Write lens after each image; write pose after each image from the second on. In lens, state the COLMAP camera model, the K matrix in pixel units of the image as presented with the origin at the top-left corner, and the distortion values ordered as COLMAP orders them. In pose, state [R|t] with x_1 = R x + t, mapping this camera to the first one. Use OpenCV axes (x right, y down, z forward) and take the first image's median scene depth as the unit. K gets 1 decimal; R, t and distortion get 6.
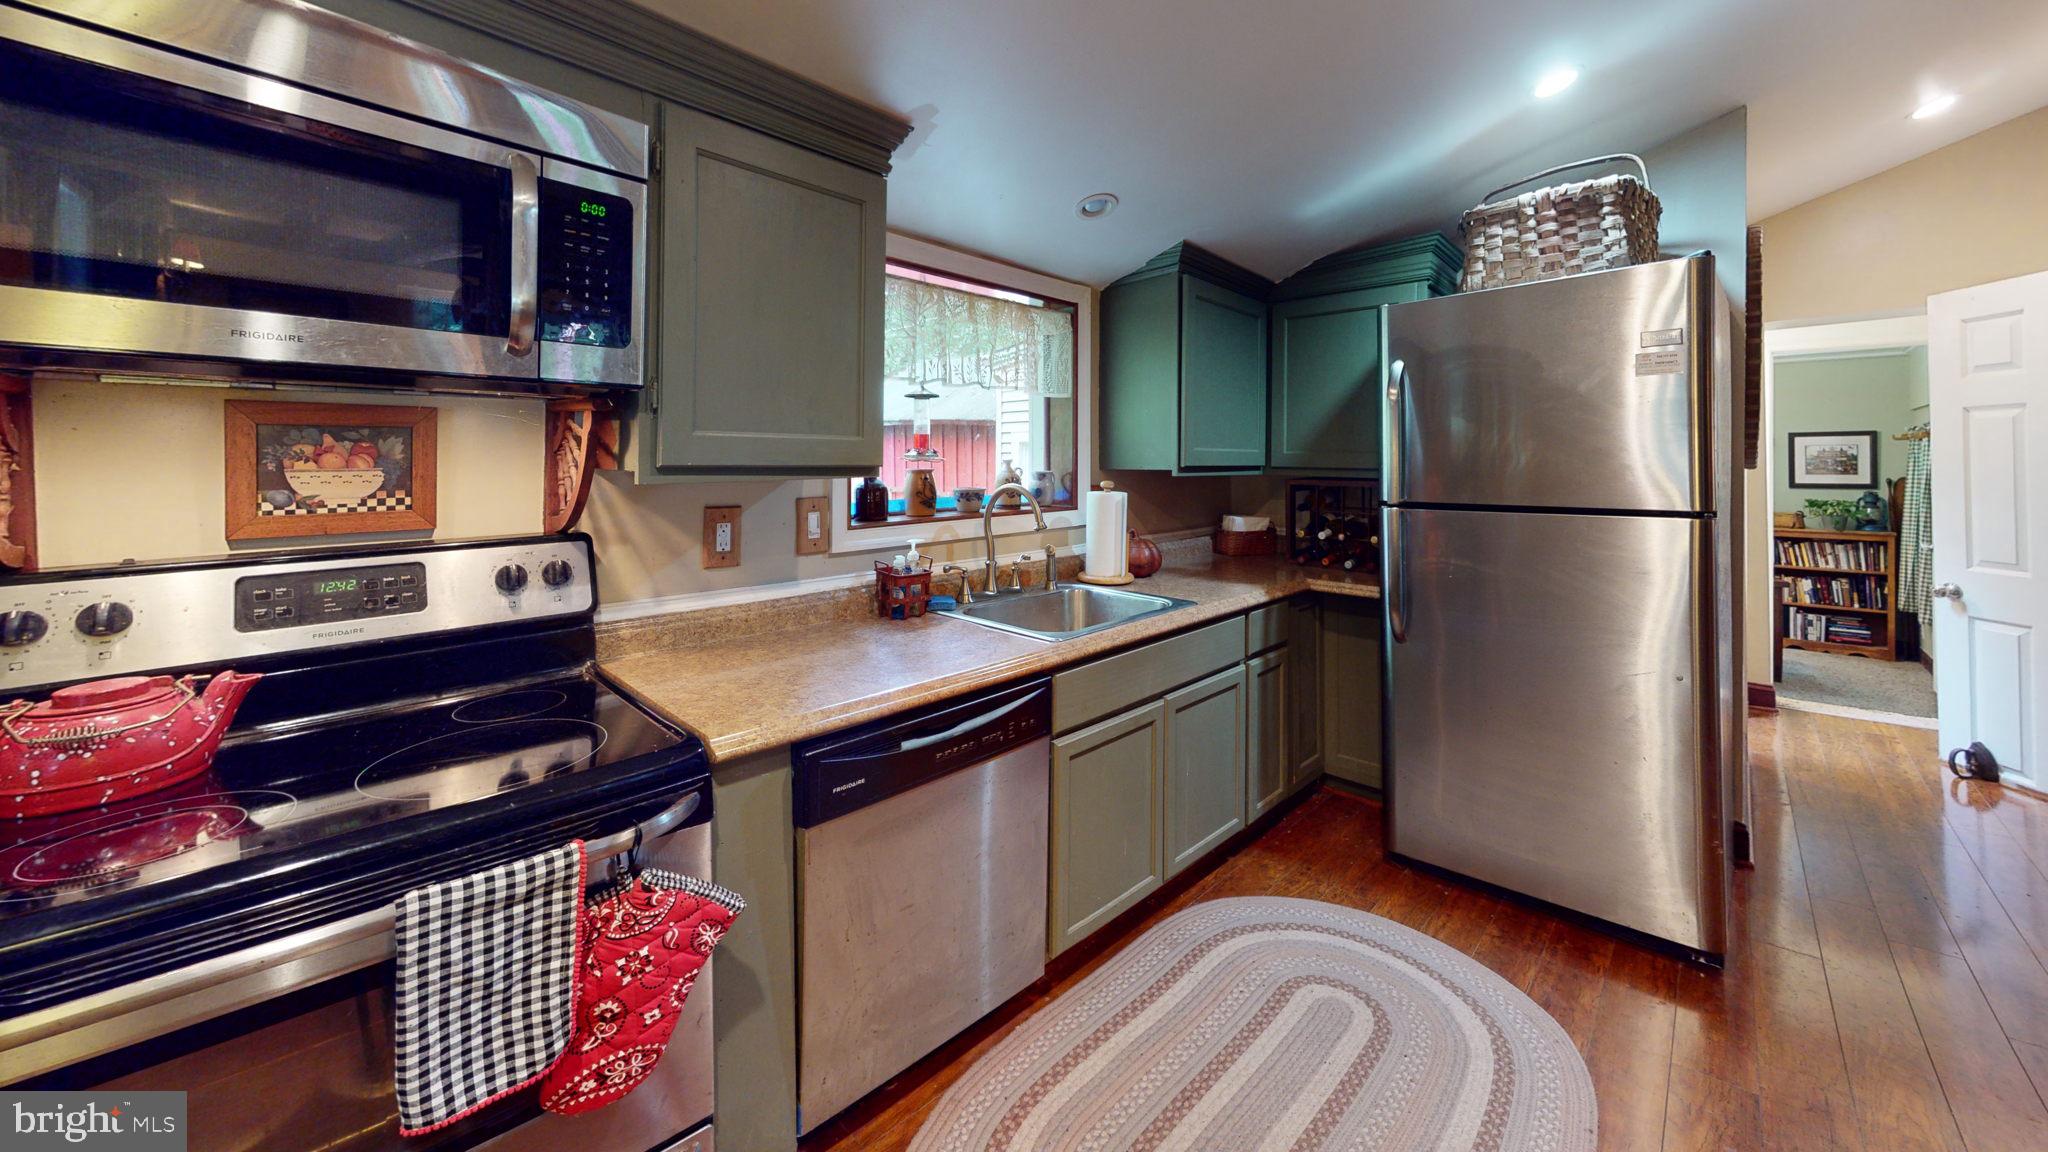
lens RADIAL K [[732.5, 0, 1017.7], [0, 732.5, 574.8], [0, 0, 1]] dist [-0.002592, -0.000031]
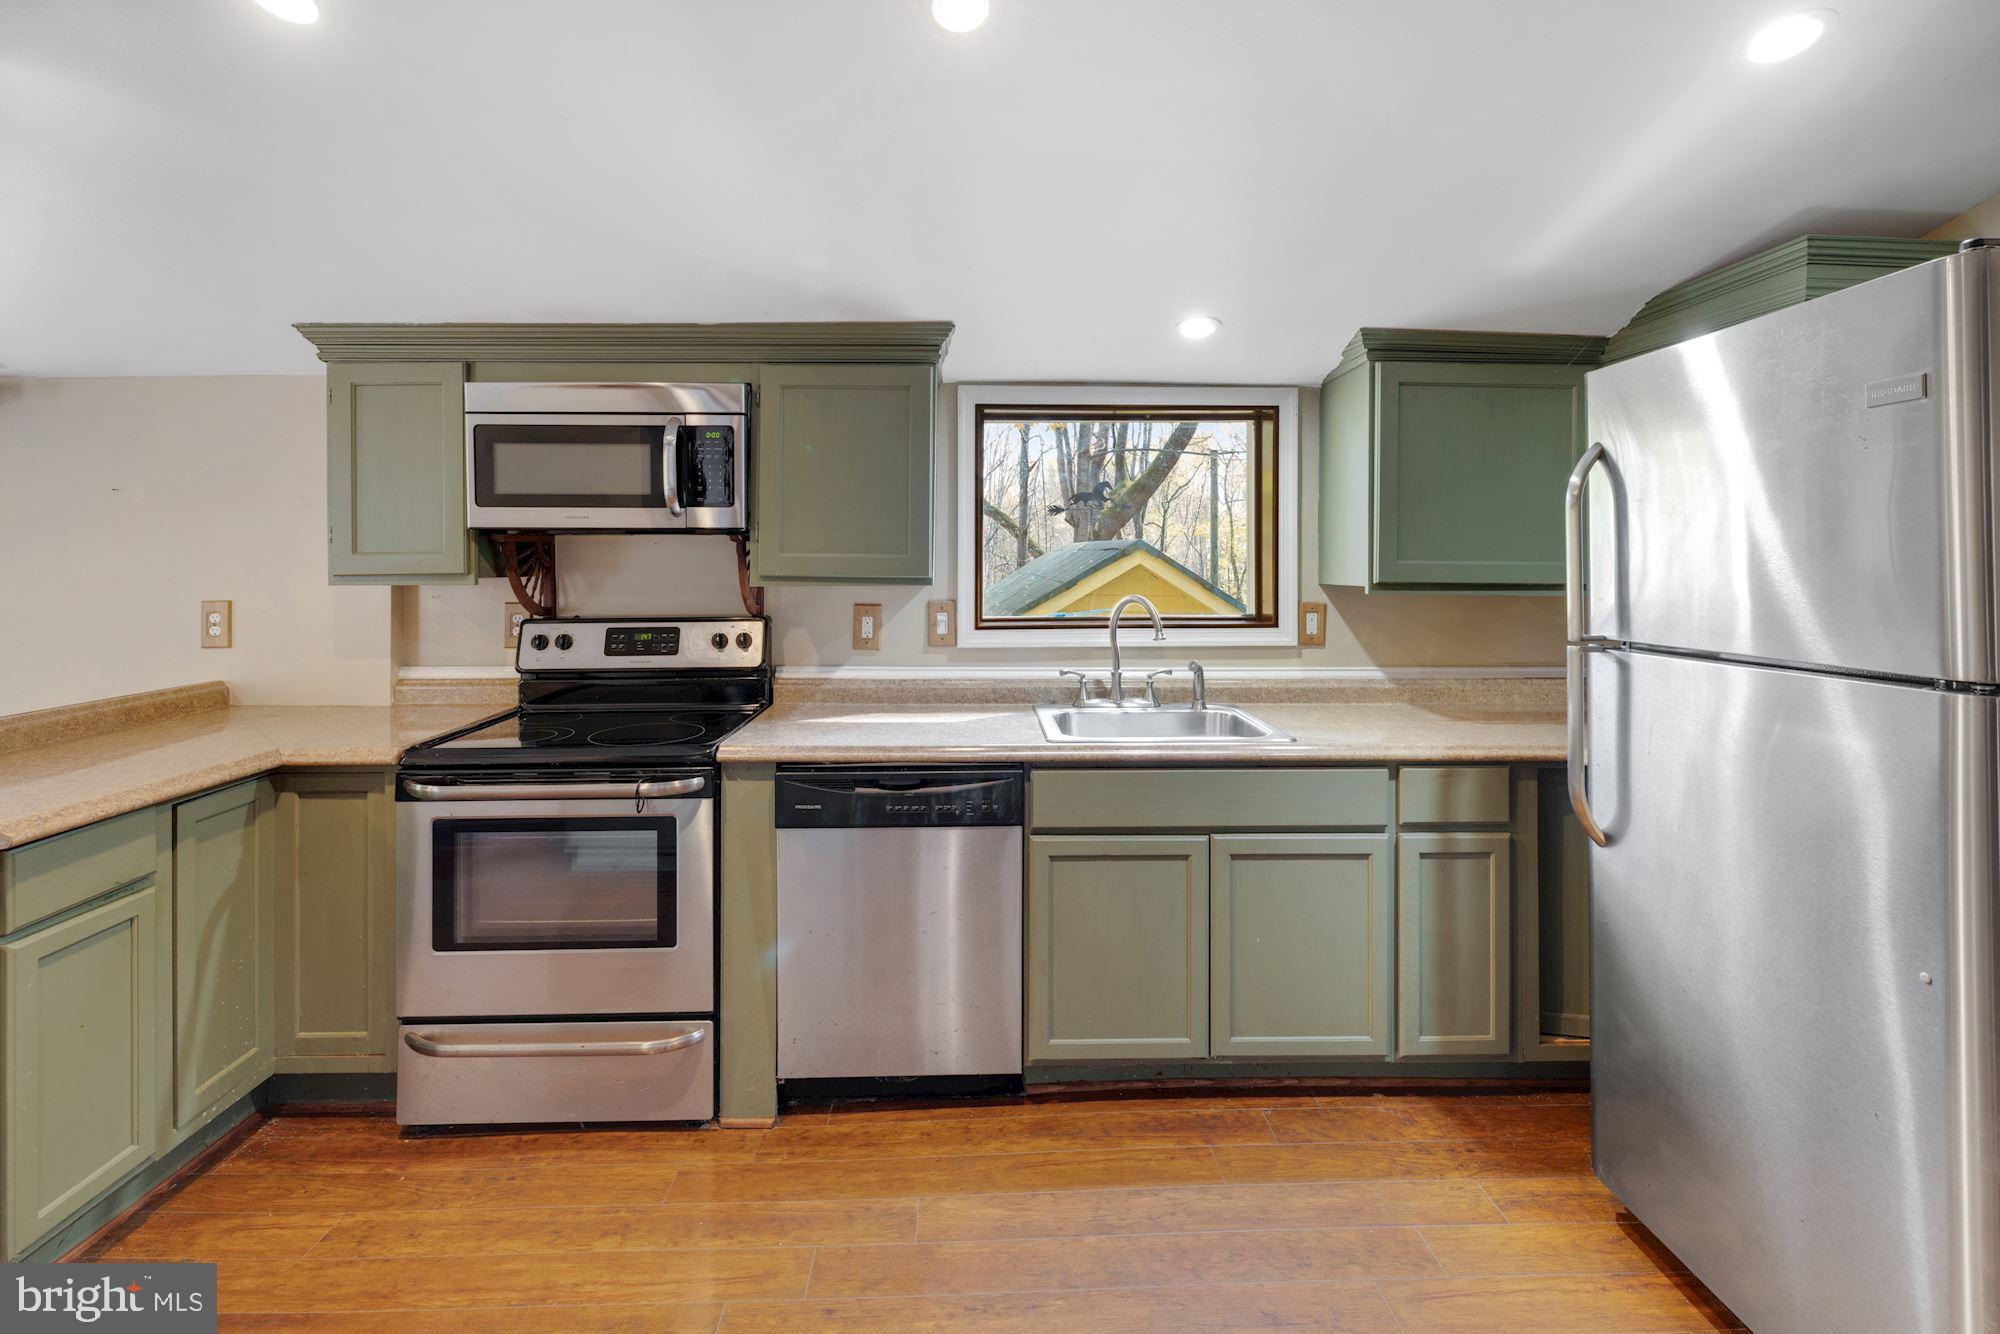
lens RADIAL K [[876.0, 0, 992.9], [0, 876.0, 566.9], [0, 0, 1]] dist [0.017376, -0.000298]
pose [[0.730878, 0.011685, -0.682409, 0.845744], [-0.114054, 0.987885, -0.105239, -0.018408], [0.672911, 0.154748, 0.723356, -0.028338]]
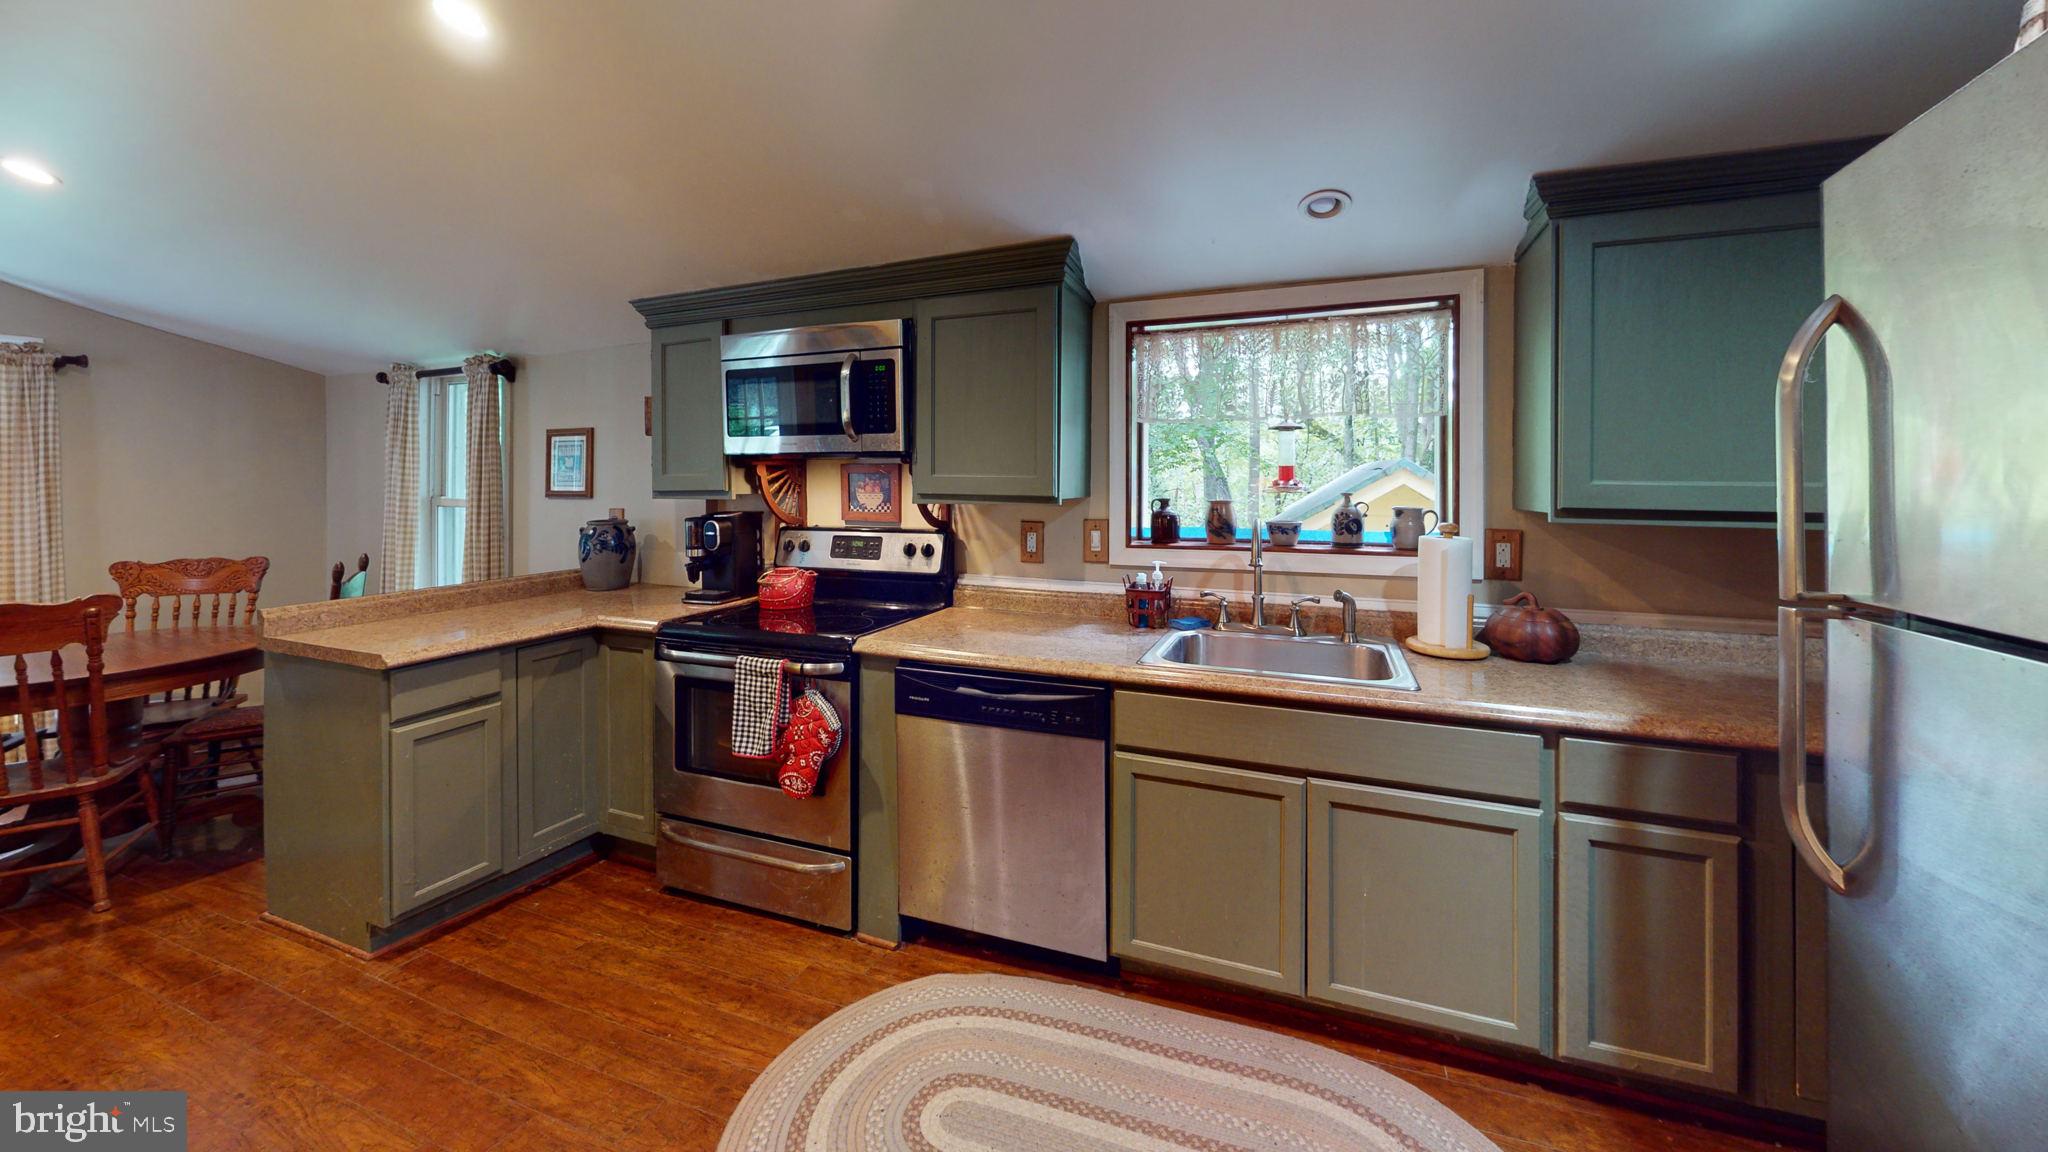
lens RADIAL K [[755.9, 0, 1022.7], [0, 755.9, 583.9], [0, 0, 1]] dist [0.020810, -0.000345]
pose [[0.386693, 0.136490, -0.912052, 0.961798], [-0.146753, 0.985492, 0.085260, -0.093419], [0.910457, 0.100877, 0.401113, 0.373613]]
